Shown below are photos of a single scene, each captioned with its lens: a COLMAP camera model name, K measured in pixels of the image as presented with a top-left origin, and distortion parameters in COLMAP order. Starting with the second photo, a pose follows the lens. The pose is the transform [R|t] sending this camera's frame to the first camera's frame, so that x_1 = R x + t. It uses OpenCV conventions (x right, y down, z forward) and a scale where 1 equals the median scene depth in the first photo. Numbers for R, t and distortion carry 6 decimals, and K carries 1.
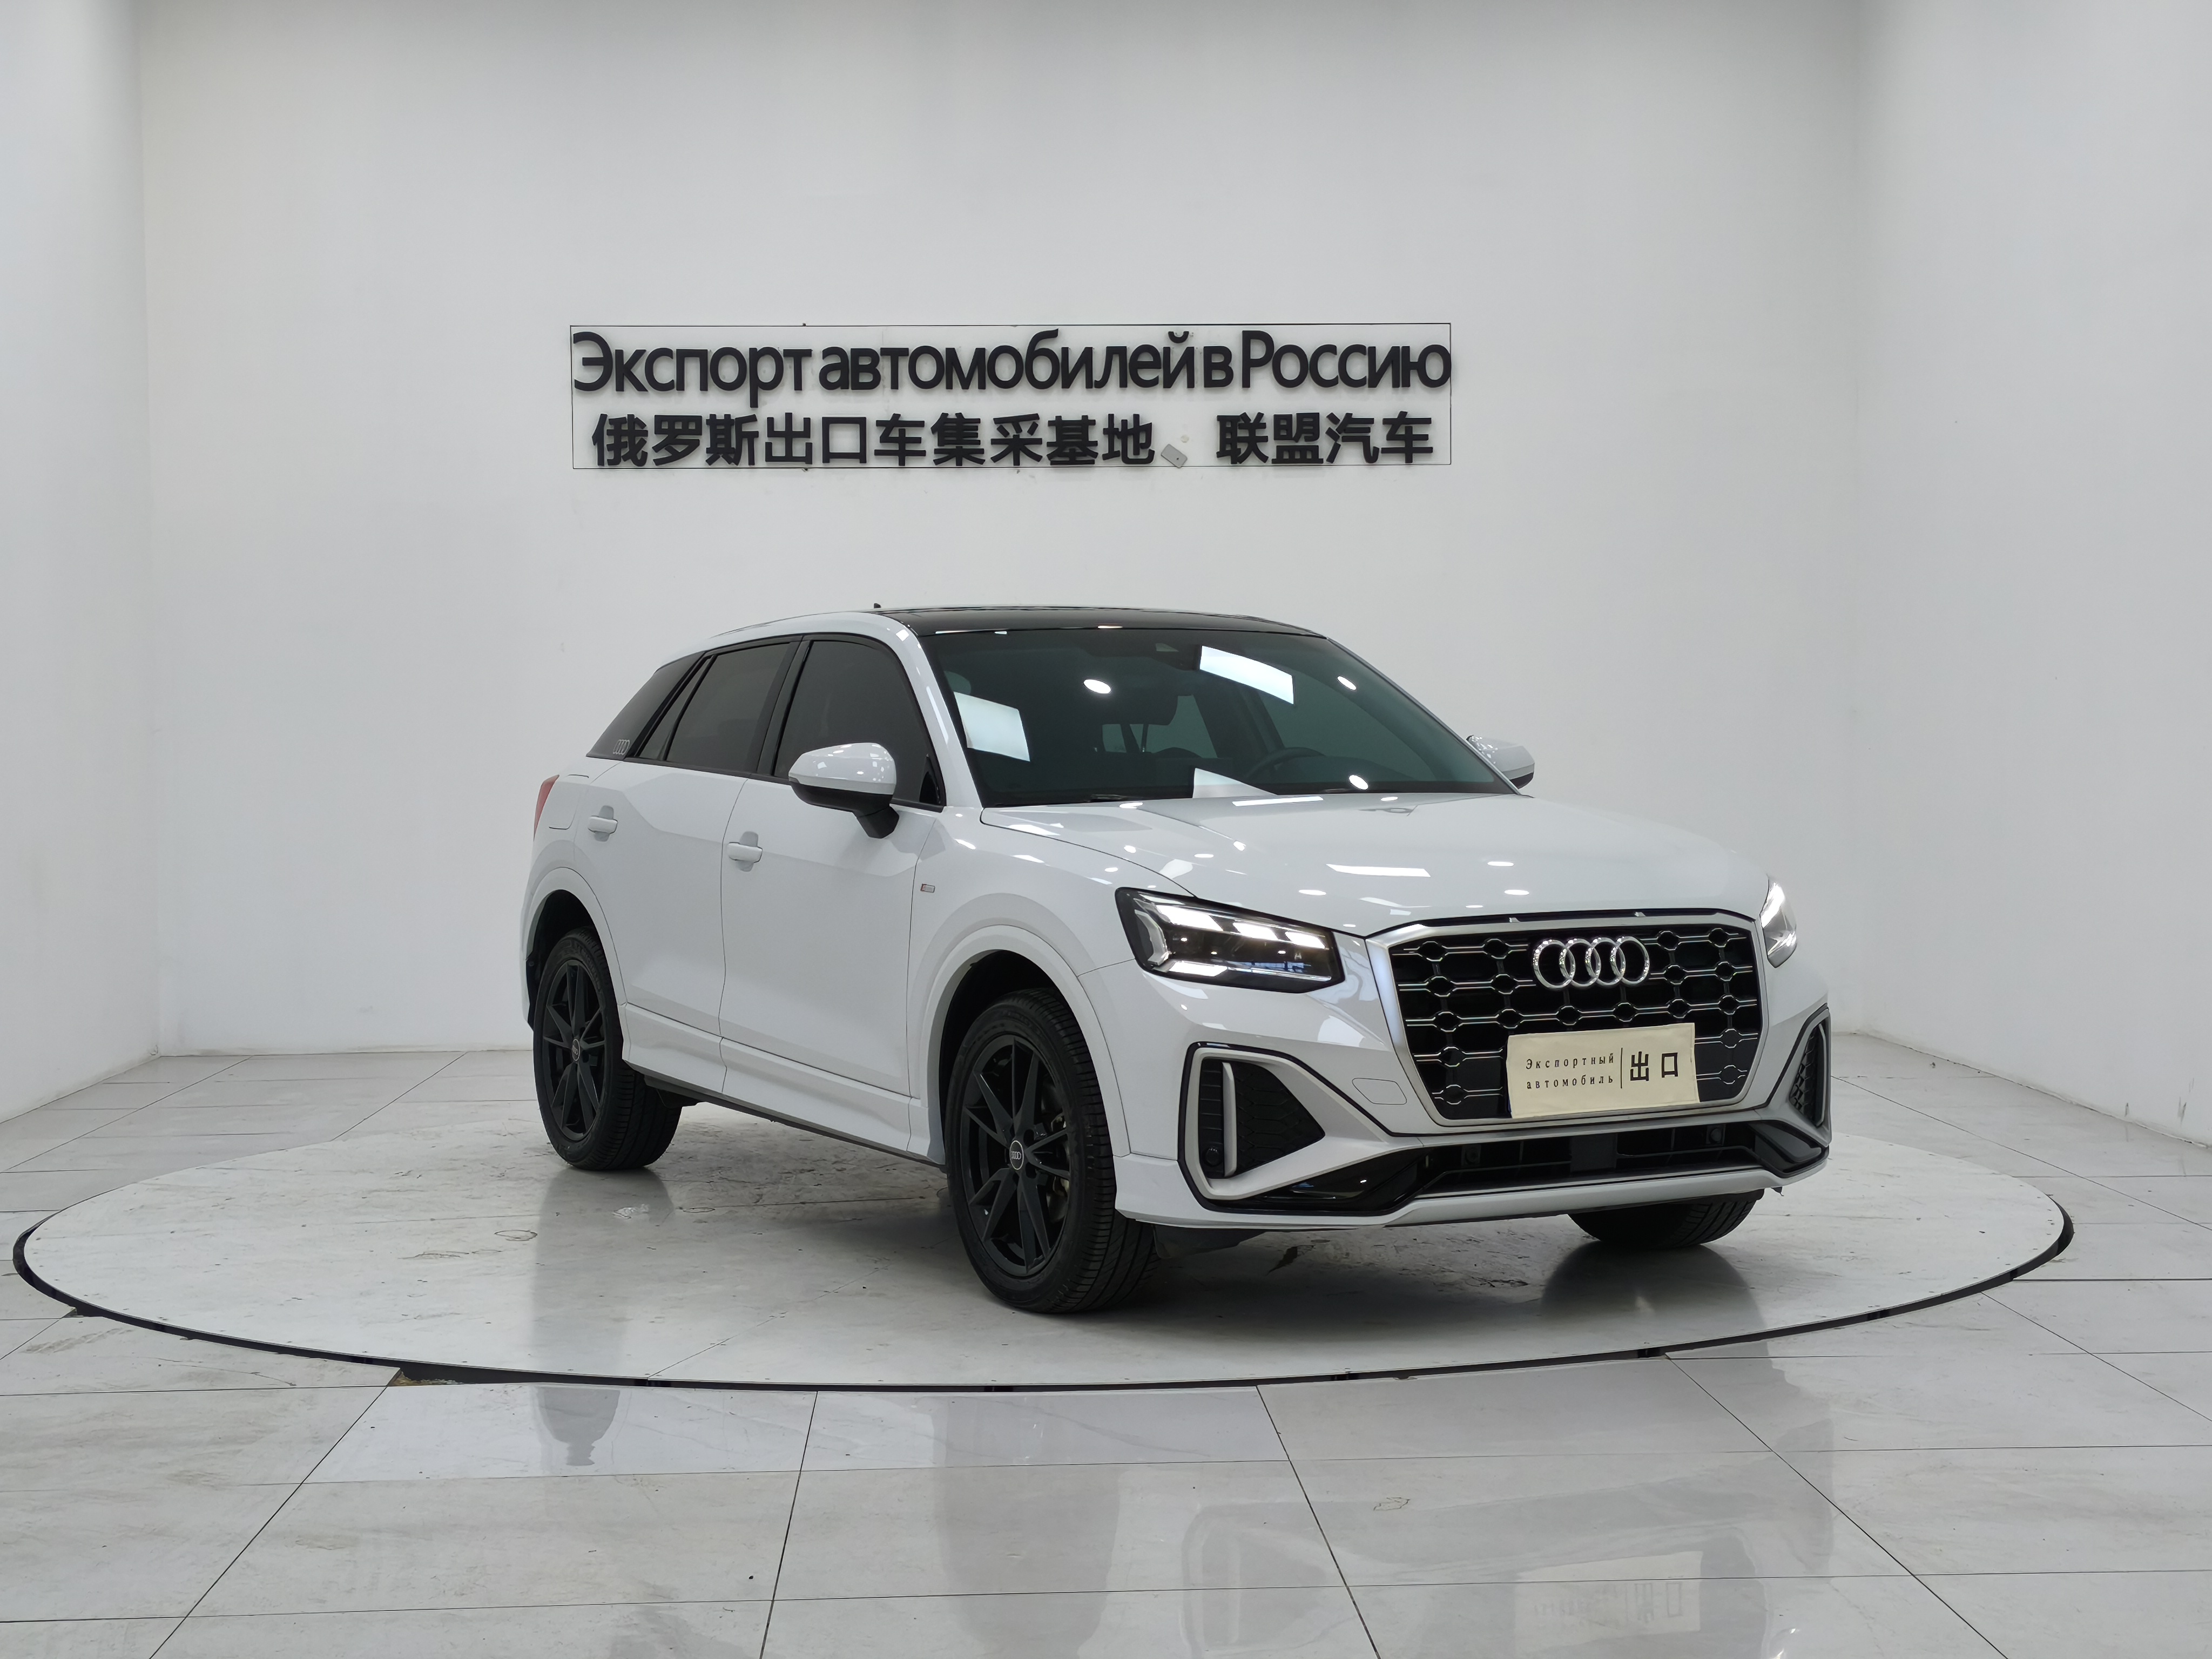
lens RADIAL K [[3333.2, 0, 1105.1], [0, 3333.2, 826.3], [0, 0, 1]] dist [-0.008802, 0.000000]
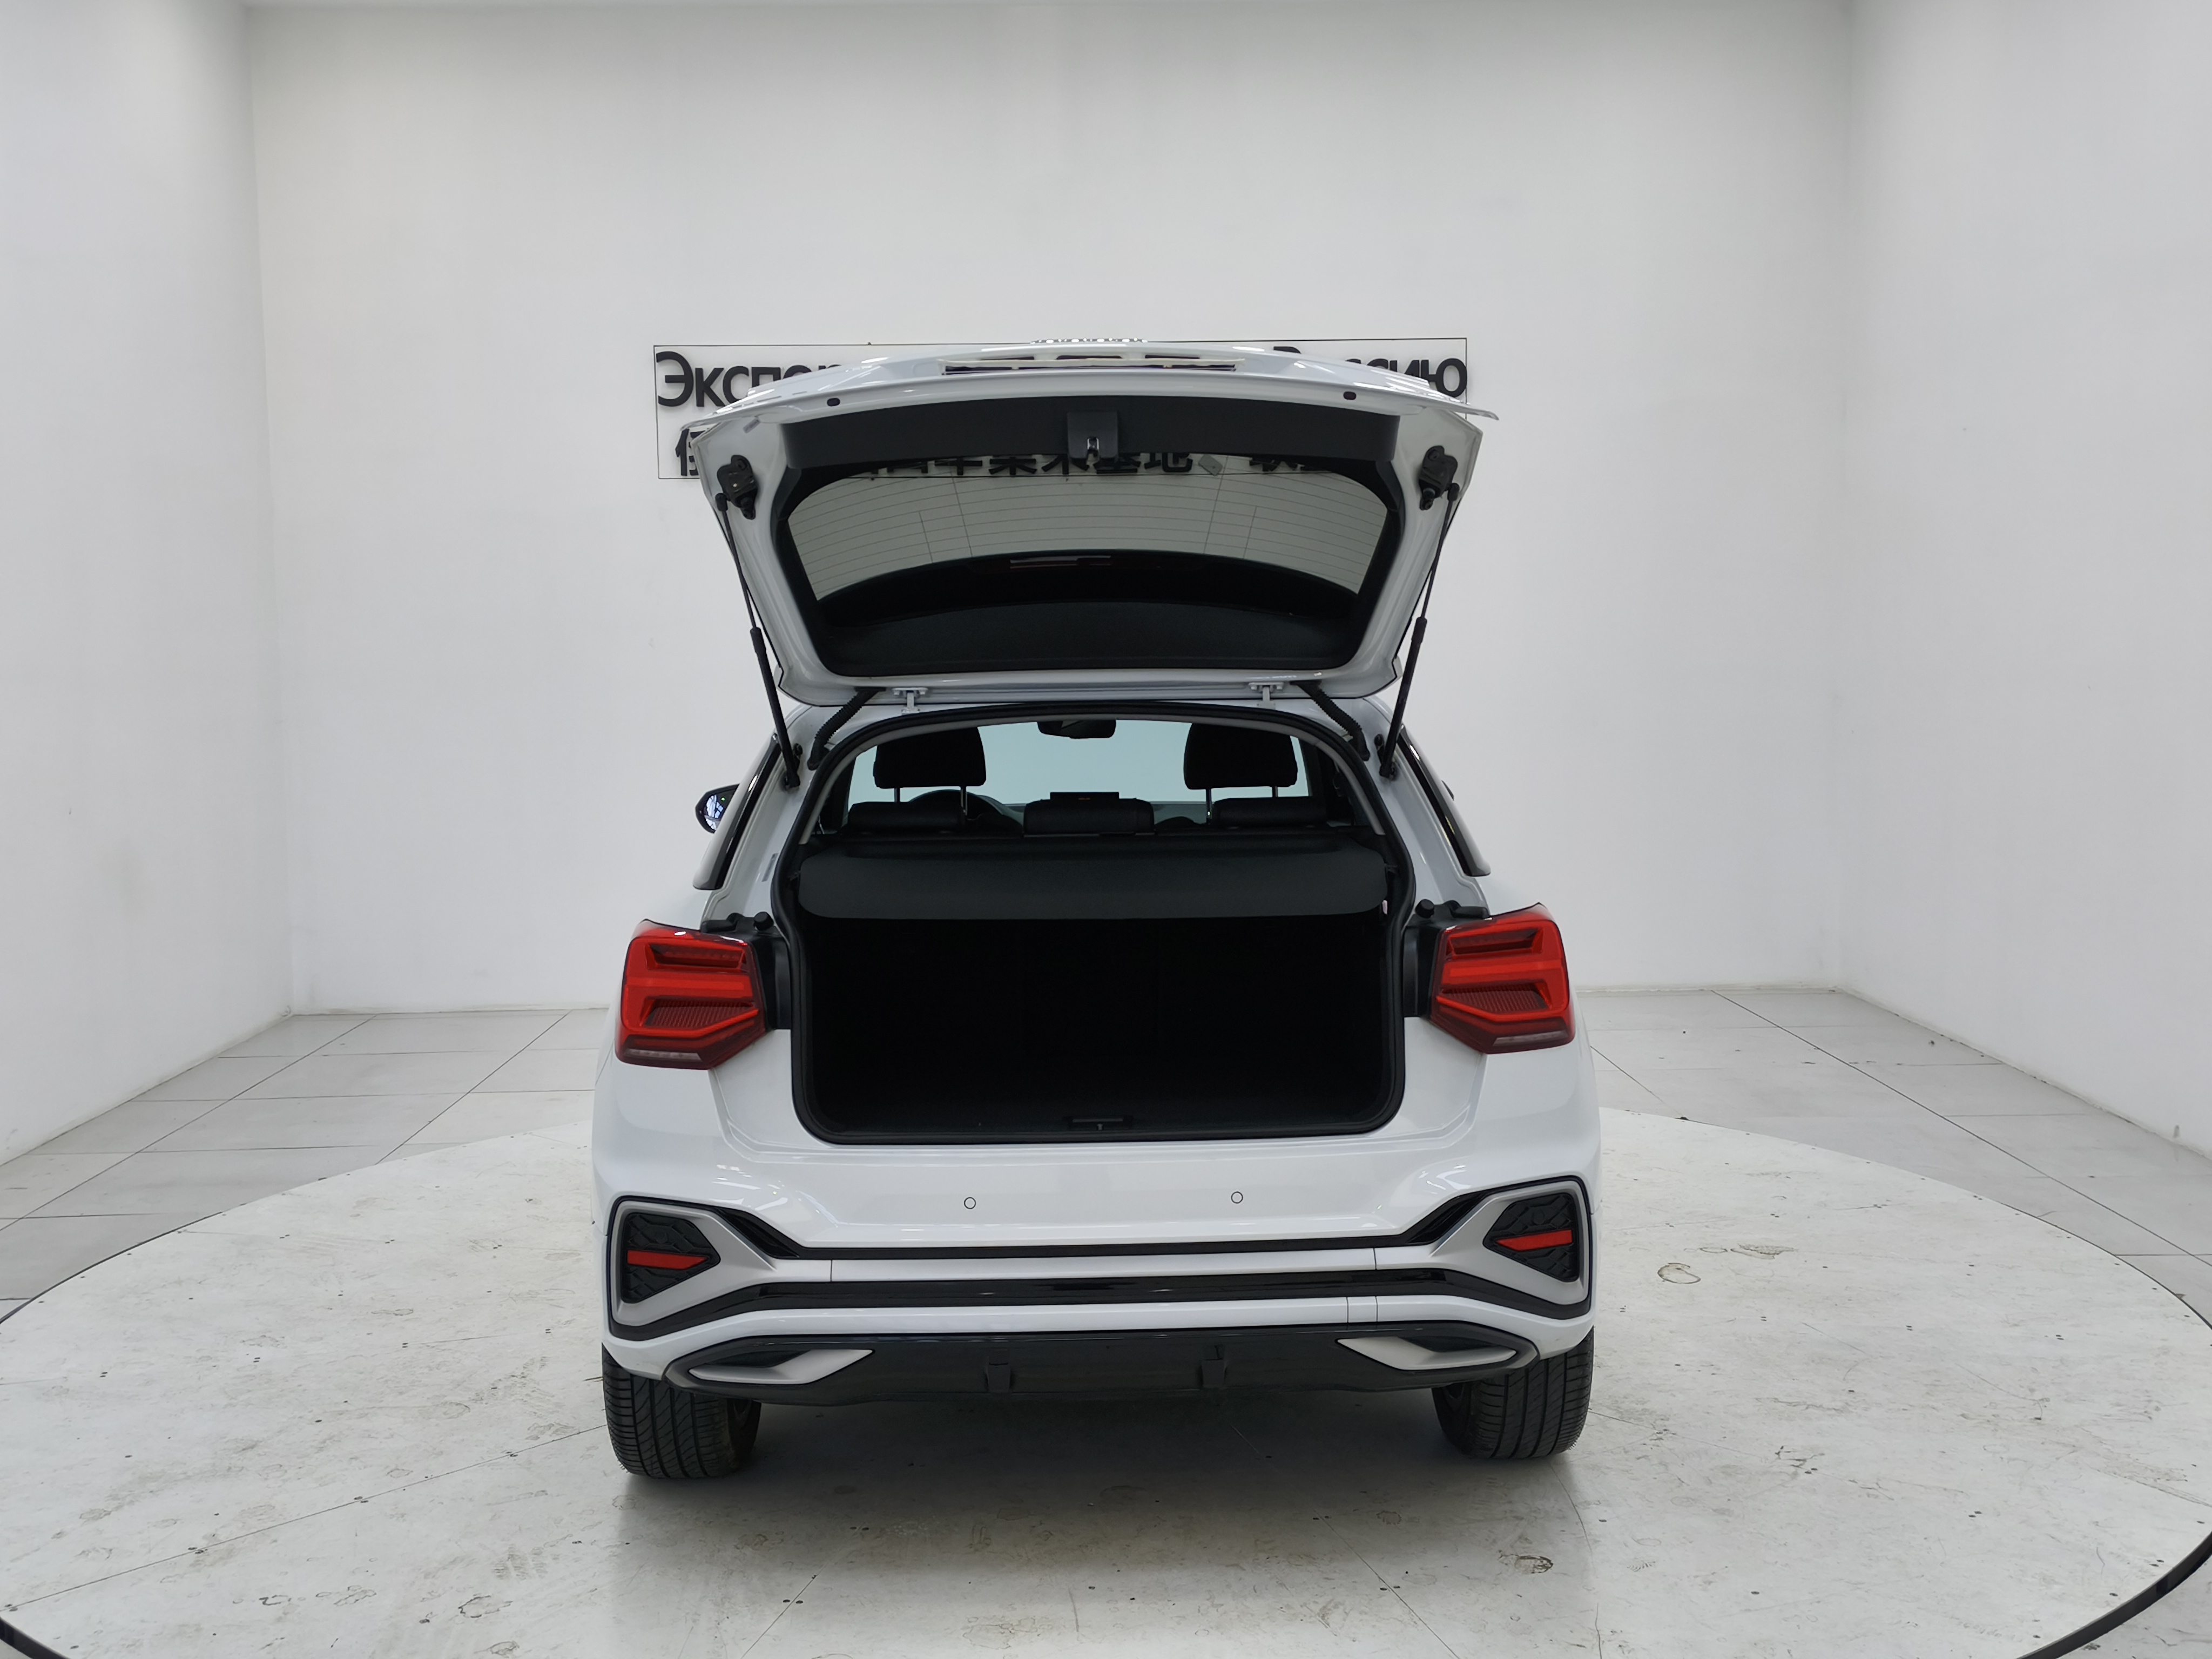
lens RADIAL K [[2265.9, 0, 1093.8], [0, 2265.9, 824.3], [0, 0, 1]] dist [0.018395, 0.000000]
pose [[0.999735, -0.002037, -0.022933, -0.000663], [0.003360, 0.998322, 0.057810, -0.036925], [0.022777, -0.057872, 0.998064, 0.256756]]
